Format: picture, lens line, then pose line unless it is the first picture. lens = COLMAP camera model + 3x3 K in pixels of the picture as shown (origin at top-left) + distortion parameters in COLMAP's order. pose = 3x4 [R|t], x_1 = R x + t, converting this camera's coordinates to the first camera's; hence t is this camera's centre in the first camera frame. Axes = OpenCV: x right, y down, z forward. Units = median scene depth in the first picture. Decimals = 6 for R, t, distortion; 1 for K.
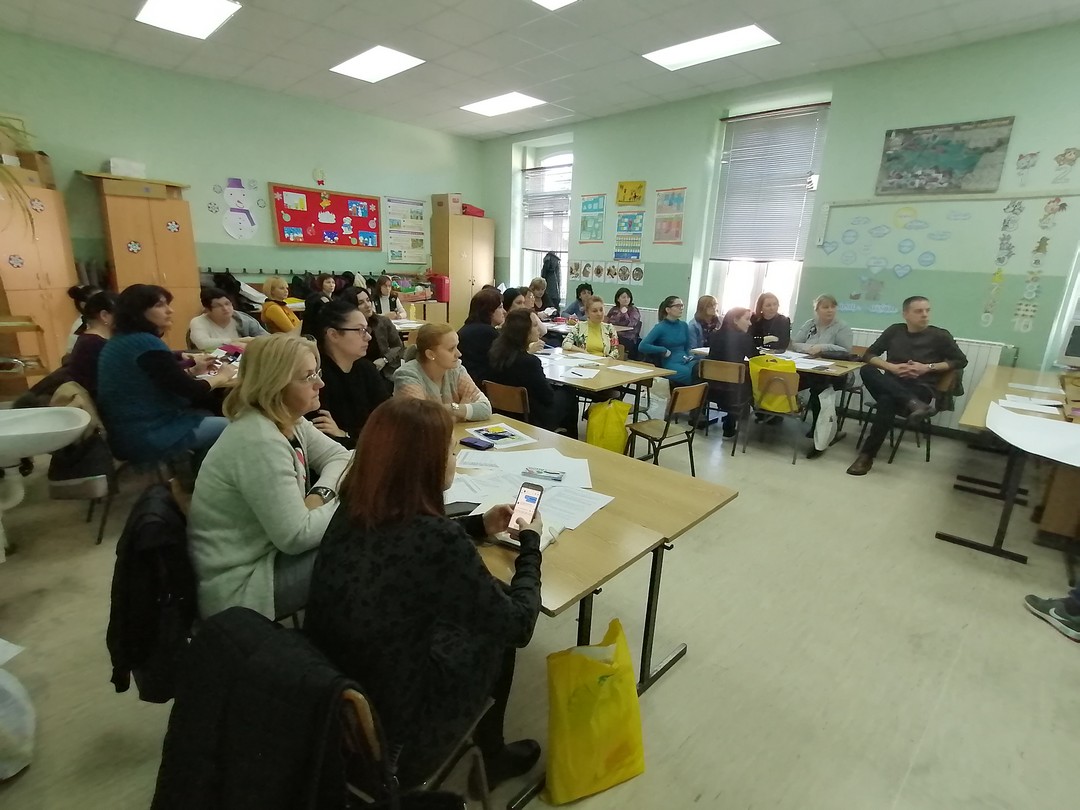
lens RADIAL K [[533.2, 0, 541.9], [0, 533.2, 408.8], [0, 0, 1]] dist [0.029266, -0.032071]
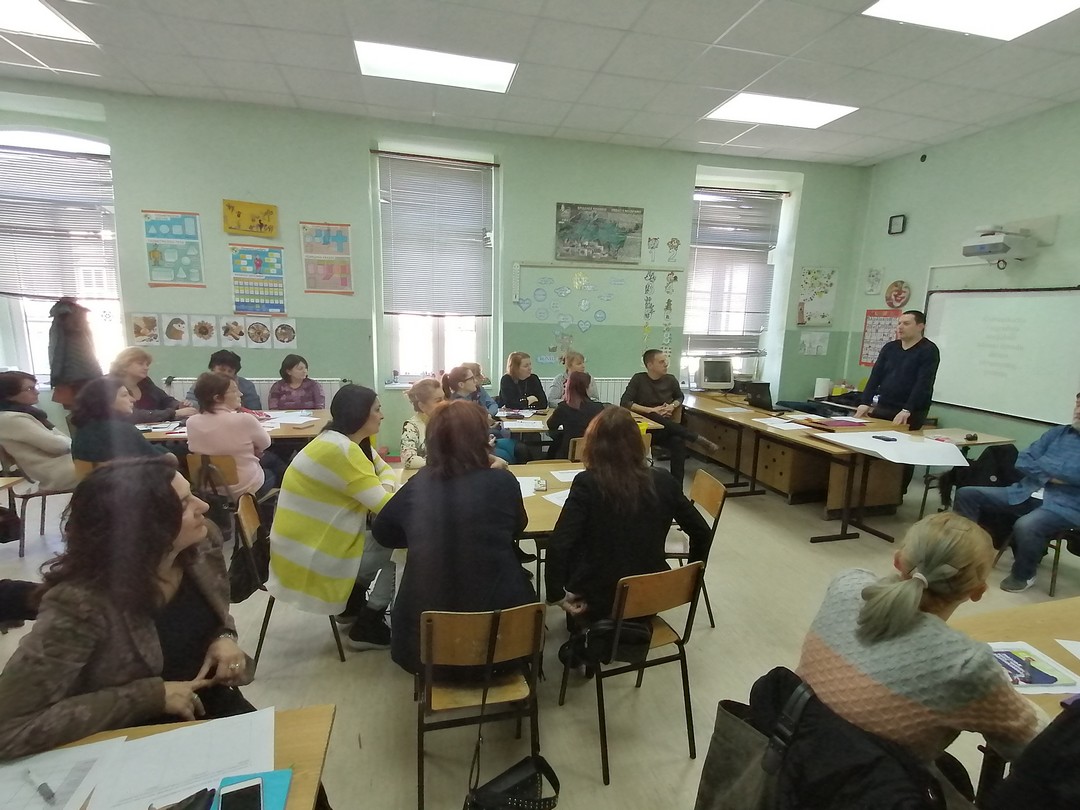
lens RADIAL K [[532.7, 0, 545.2], [0, 532.7, 408.0], [0, 0, 1]] dist [0.024220, -0.000294]
pose [[0.509643, -0.164133, 0.844585, -0.284492], [0.219842, 0.973892, 0.056604, -0.129502], [-0.831825, 0.156827, 0.532421, 0.376915]]
